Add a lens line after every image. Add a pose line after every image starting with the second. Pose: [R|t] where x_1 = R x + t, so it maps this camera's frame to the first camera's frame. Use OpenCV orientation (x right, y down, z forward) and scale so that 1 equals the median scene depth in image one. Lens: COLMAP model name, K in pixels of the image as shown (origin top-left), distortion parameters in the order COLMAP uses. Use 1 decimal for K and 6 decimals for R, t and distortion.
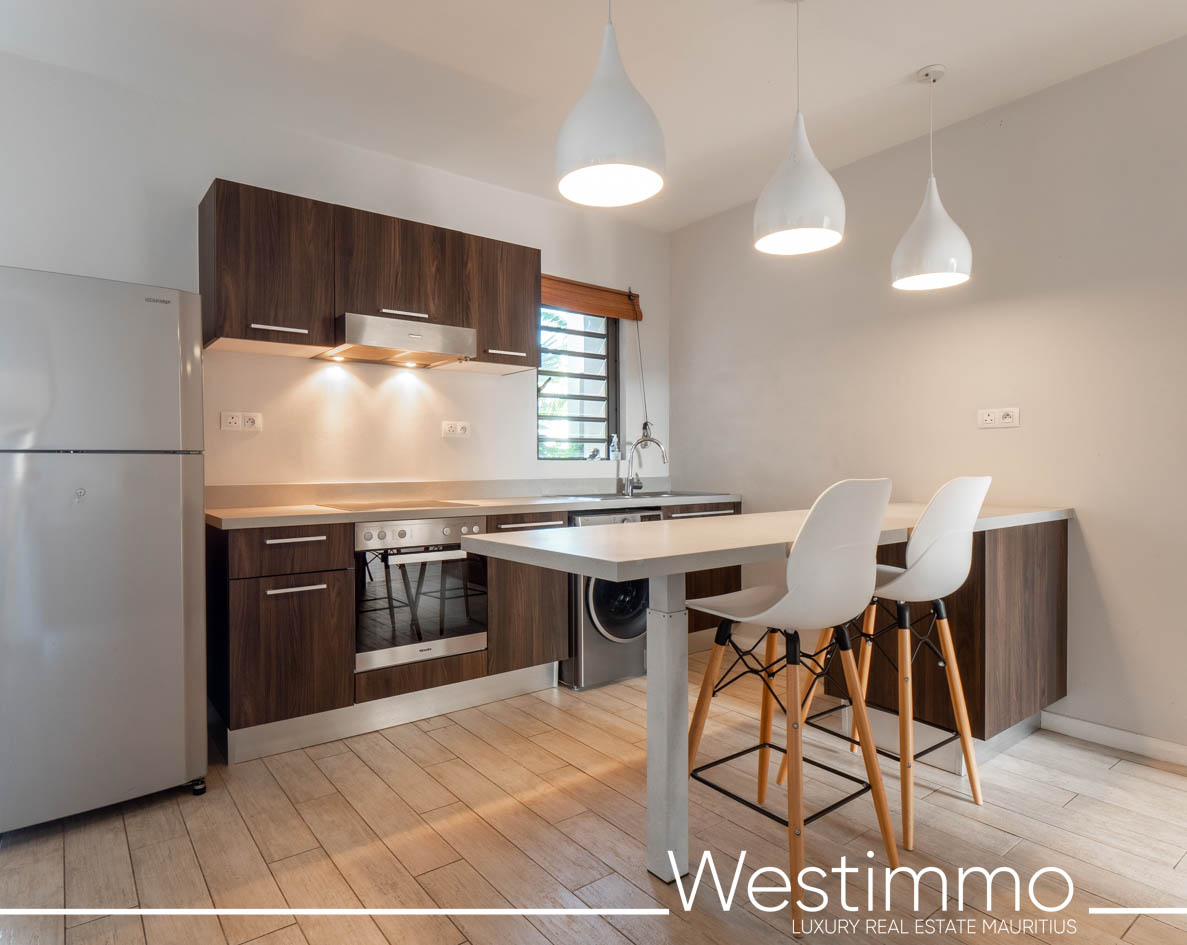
lens RADIAL K [[675.7, 0, 589.5], [0, 675.7, 470.8], [0, 0, 1]] dist [0.002992, 0.001526]
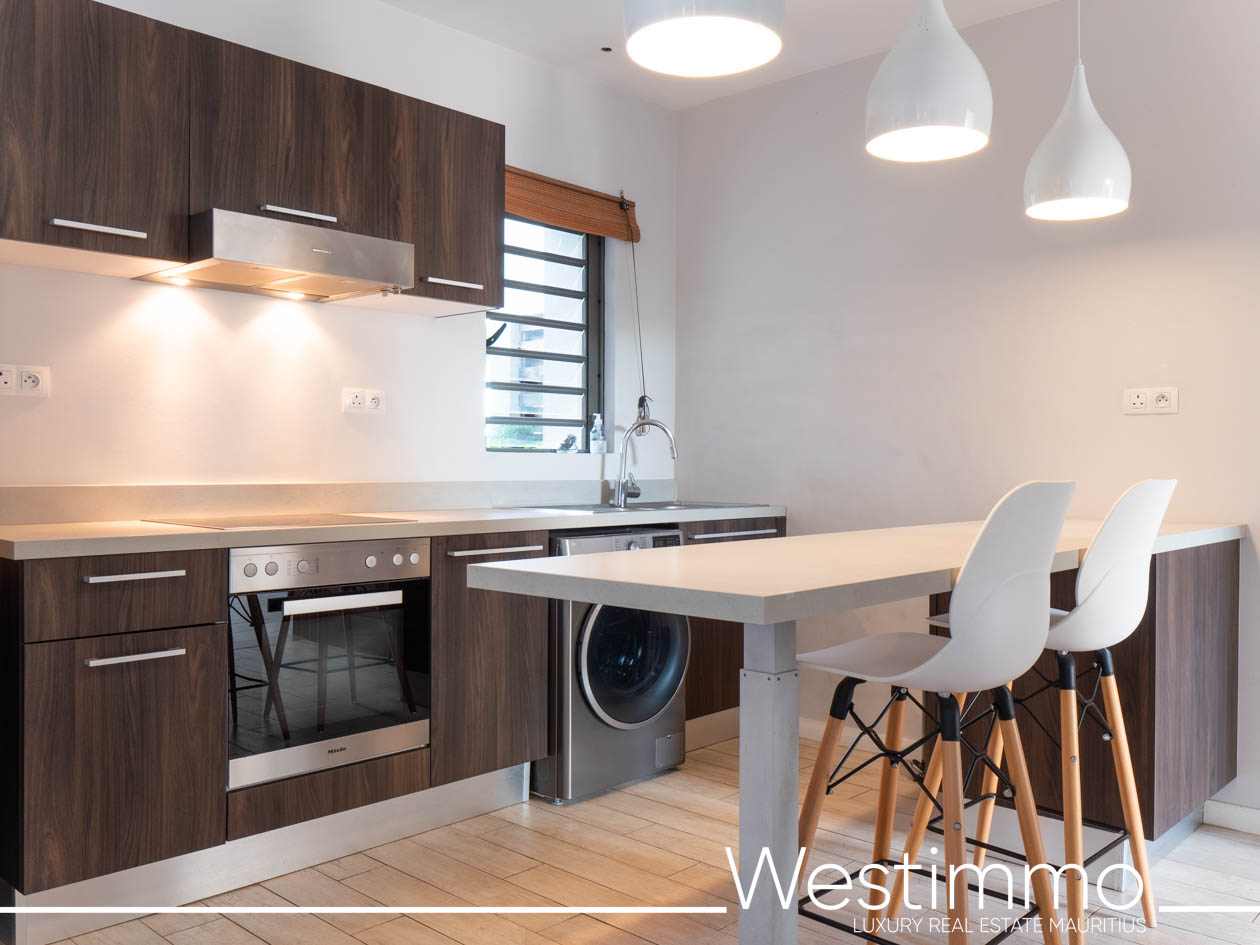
lens RADIAL K [[1064.4, 0, 632.5], [0, 1064.4, 472.0], [0, 0, 1]] dist [0.008533, -0.003158]
pose [[0.982808, 0.008466, 0.184437, -0.157107], [-0.008217, 0.999964, -0.002114, 0.005702], [-0.184449, 0.000562, 0.982842, -0.025921]]
